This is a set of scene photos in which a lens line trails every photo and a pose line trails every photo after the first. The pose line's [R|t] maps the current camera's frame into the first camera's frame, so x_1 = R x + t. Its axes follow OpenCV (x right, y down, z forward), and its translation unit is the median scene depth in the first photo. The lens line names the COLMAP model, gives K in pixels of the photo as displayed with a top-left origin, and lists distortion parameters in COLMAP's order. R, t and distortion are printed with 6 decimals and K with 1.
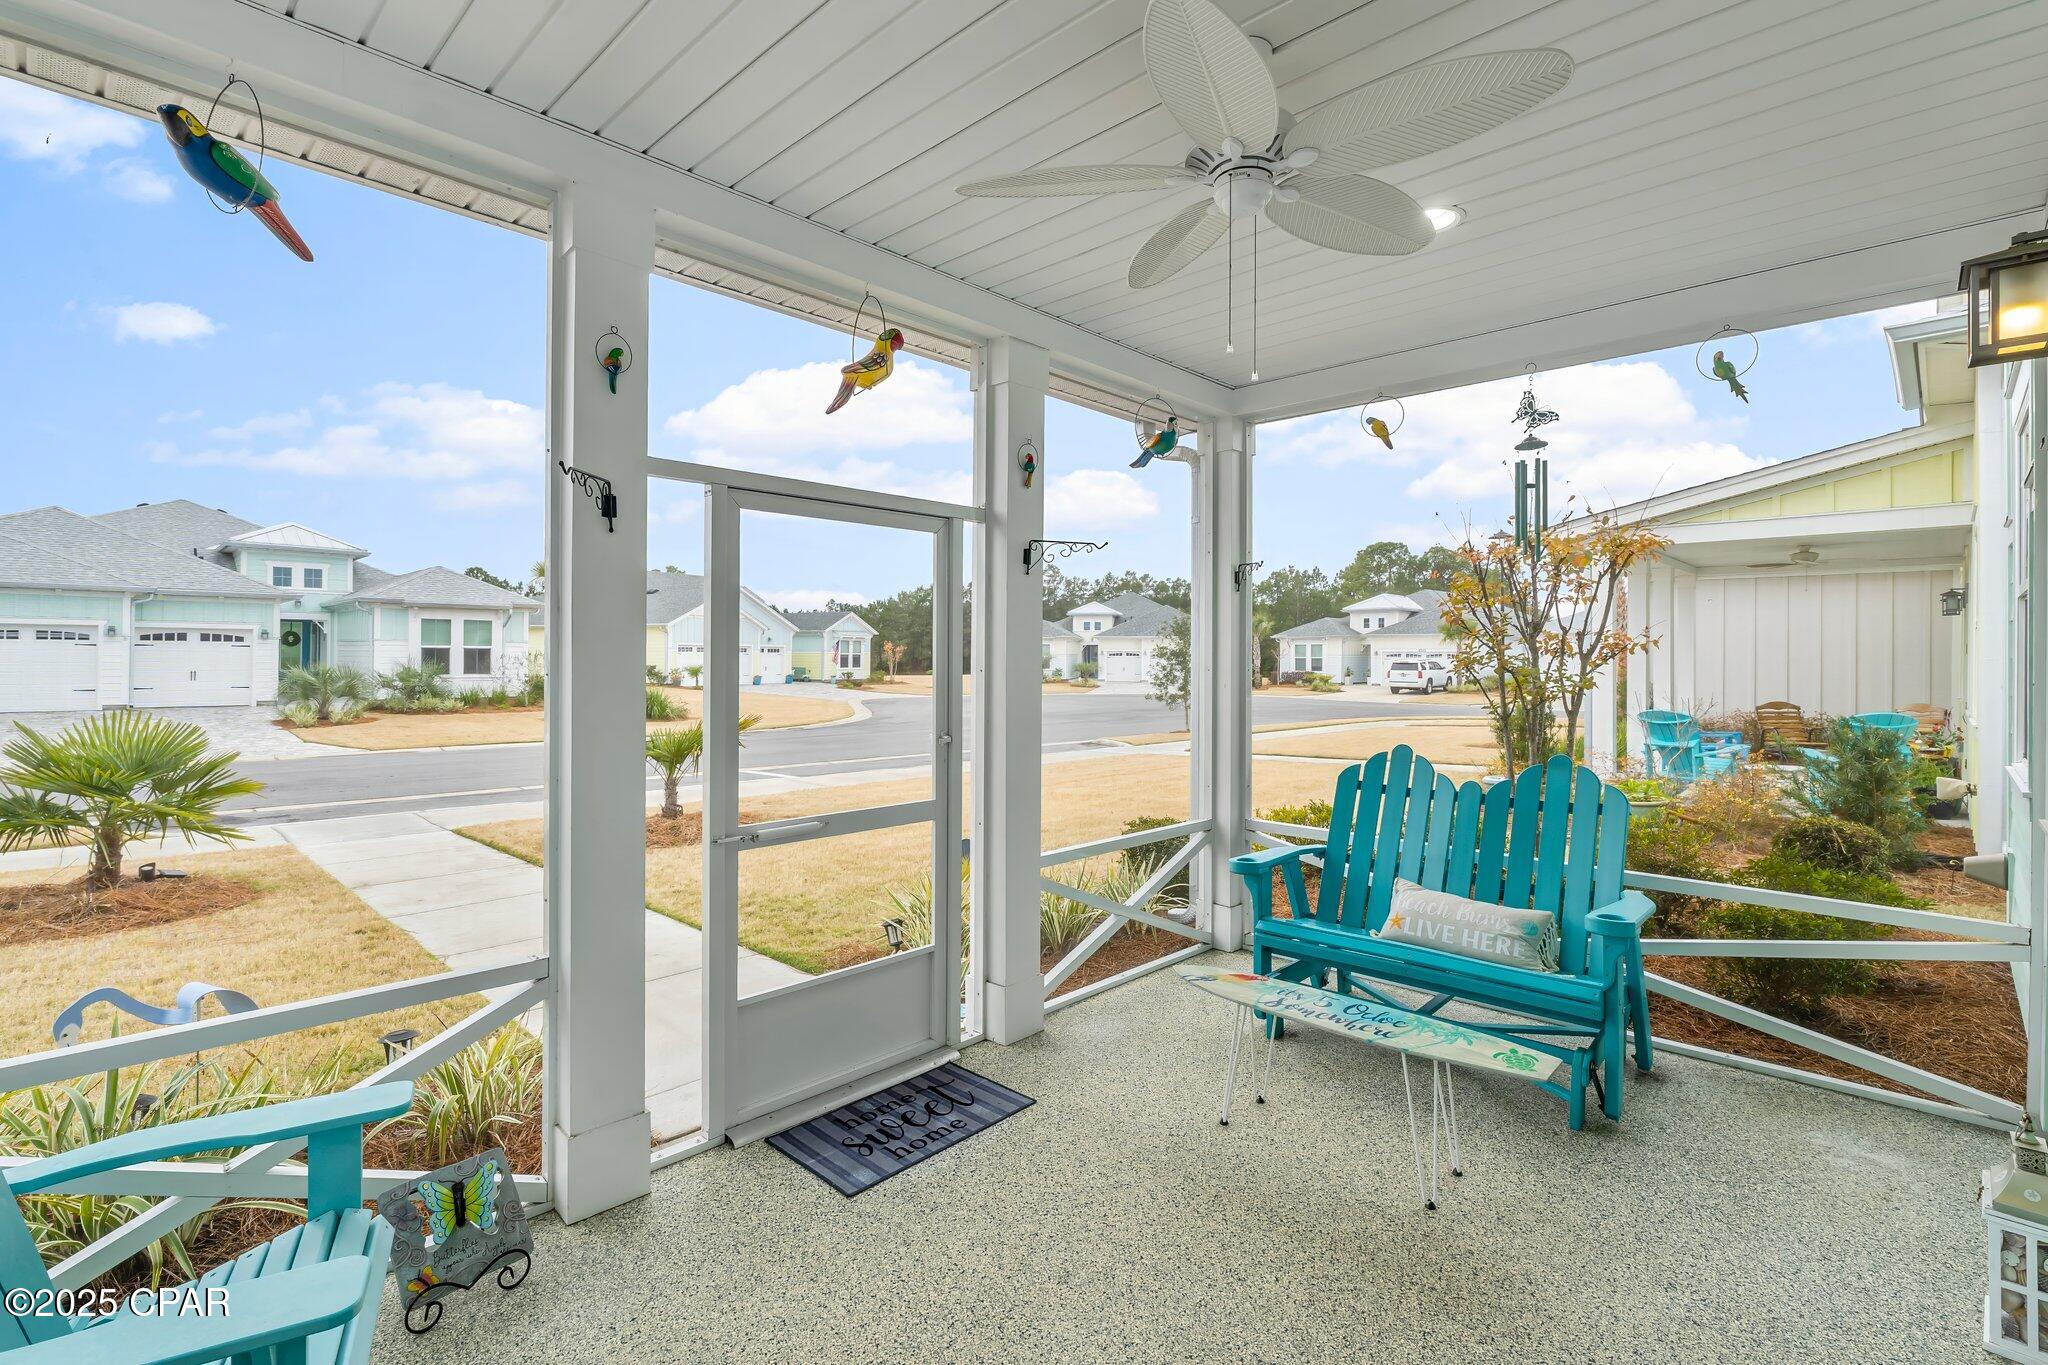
lens RADIAL K [[946.6, 0, 1020.5], [0, 946.6, 668.7], [0, 0, 1]] dist [0.001077, 0.000114]
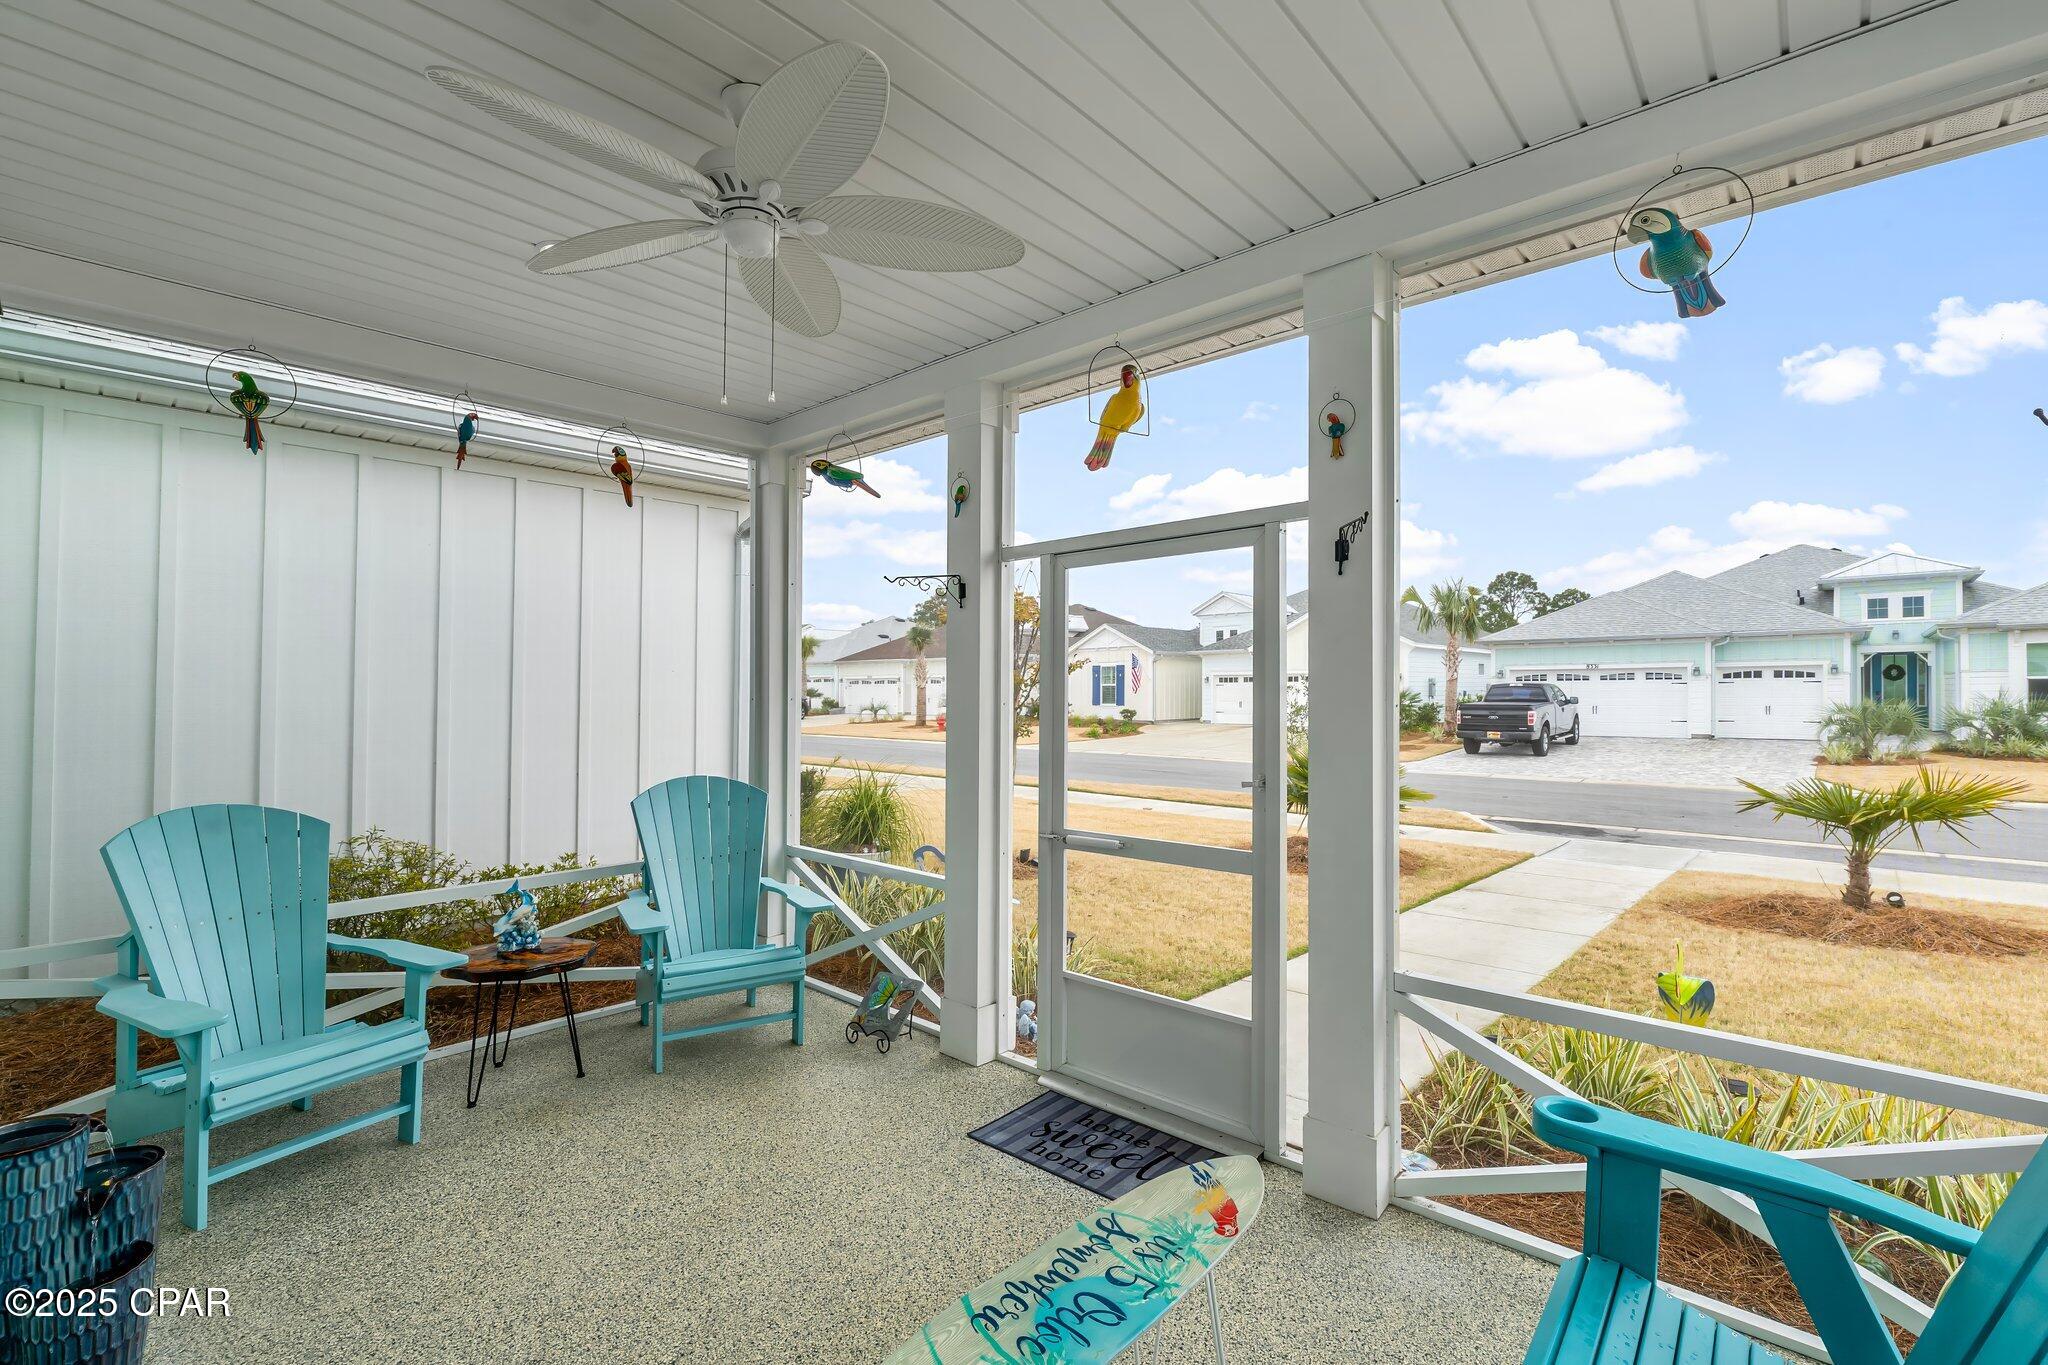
lens RADIAL K [[890.4, 0, 1019.2], [0, 890.4, 686.6], [0, 0, 1]] dist [-0.002506, -0.000200]
pose [[0.037955, -0.013700, -0.999186, 0.108312], [-0.005879, 0.999886, -0.013933, -0.000153], [0.999262, 0.006403, 0.037870, 0.113939]]
